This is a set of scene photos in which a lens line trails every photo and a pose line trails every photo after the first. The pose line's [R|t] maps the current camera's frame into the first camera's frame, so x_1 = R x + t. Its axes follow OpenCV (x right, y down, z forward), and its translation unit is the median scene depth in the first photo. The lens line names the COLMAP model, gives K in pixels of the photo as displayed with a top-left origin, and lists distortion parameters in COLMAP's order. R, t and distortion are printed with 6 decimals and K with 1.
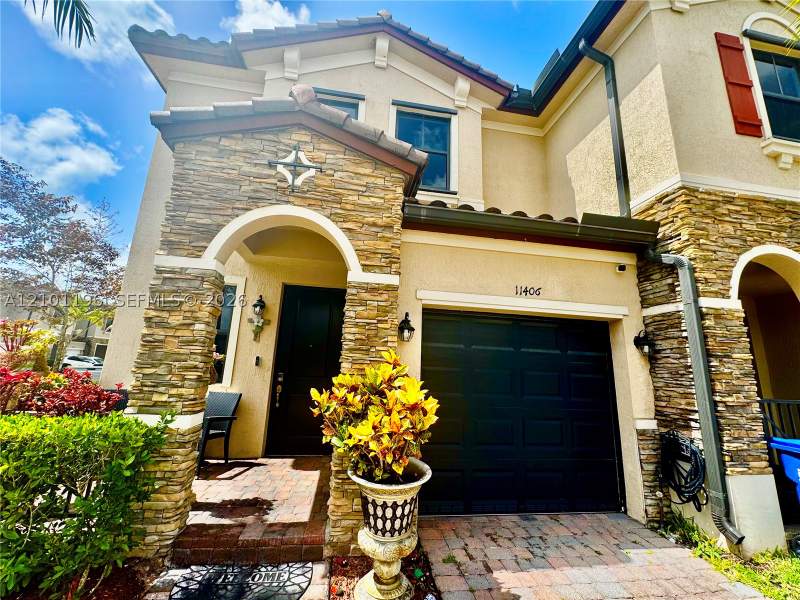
lens RADIAL K [[320.2, 0, 399.2], [0, 320.2, 299.8], [0, 0, 1]] dist [-0.005312, 0.000928]
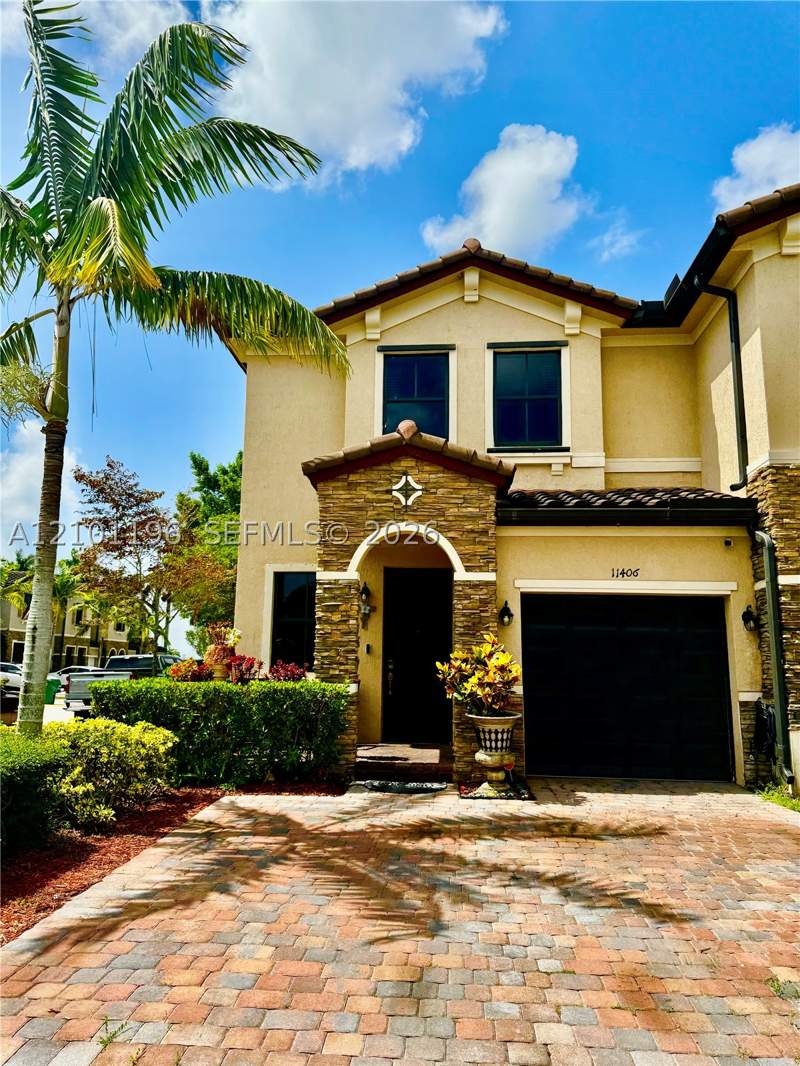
lens RADIAL K [[755.1, 0, 382.3], [0, 755.1, 531.1], [0, 0, 1]] dist [0.042280, -0.040906]
pose [[0.969079, -0.068591, -0.237025, 0.264809], [0.073762, 0.997191, 0.013005, -0.293069], [0.235468, -0.030087, 0.971416, -1.837444]]
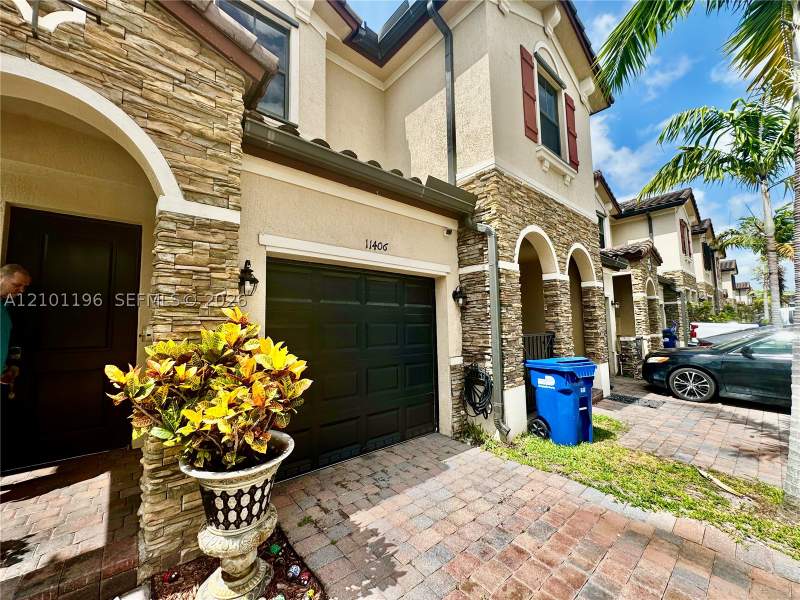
lens RADIAL K [[320.2, 0, 399.4], [0, 320.2, 299.9], [0, 0, 1]] dist [-0.005312, 0.000928]
pose [[0.847854, -0.012317, 0.530087, -0.083519], [-0.059969, 0.991088, 0.118948, 0.020356], [-0.526828, -0.132639, 0.839559, 0.109494]]
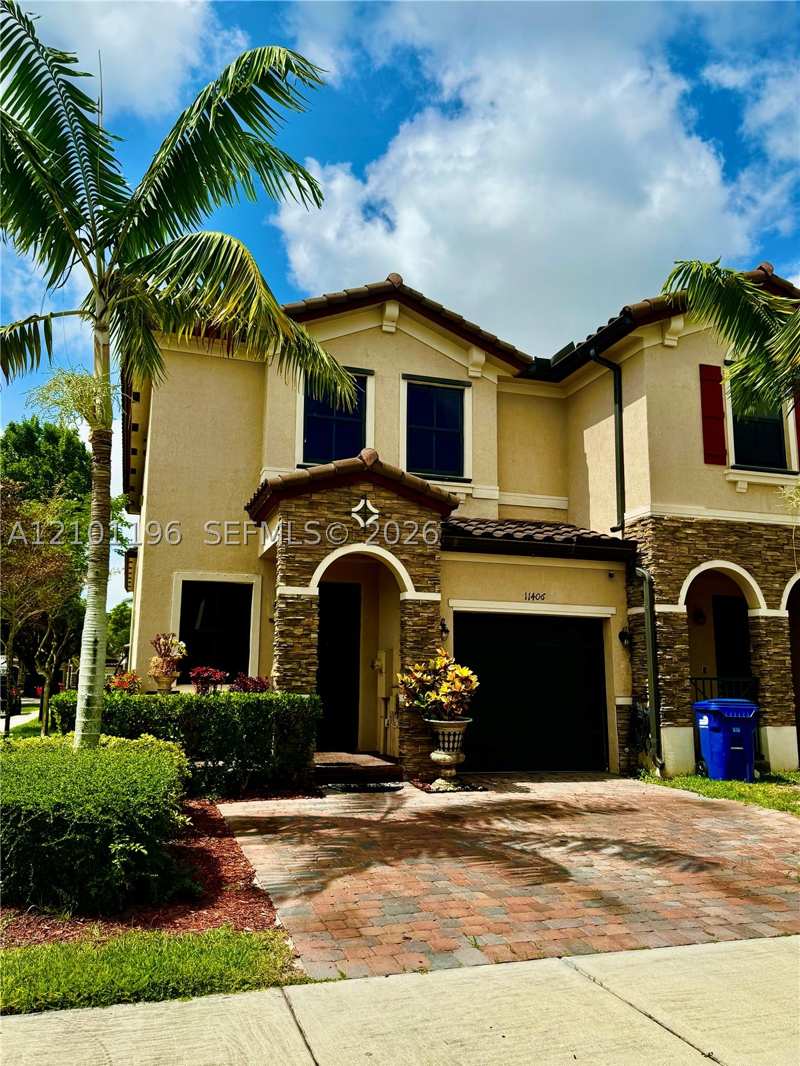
lens RADIAL K [[848.2, 0, 393.3], [0, 848.2, 534.9], [0, 0, 1]] dist [0.077343, -0.070098]
pose [[0.988759, -0.004956, 0.149439, -0.715724], [-0.000744, 0.999275, 0.038066, -0.446970], [-0.149519, -0.037750, 0.988038, -2.454265]]
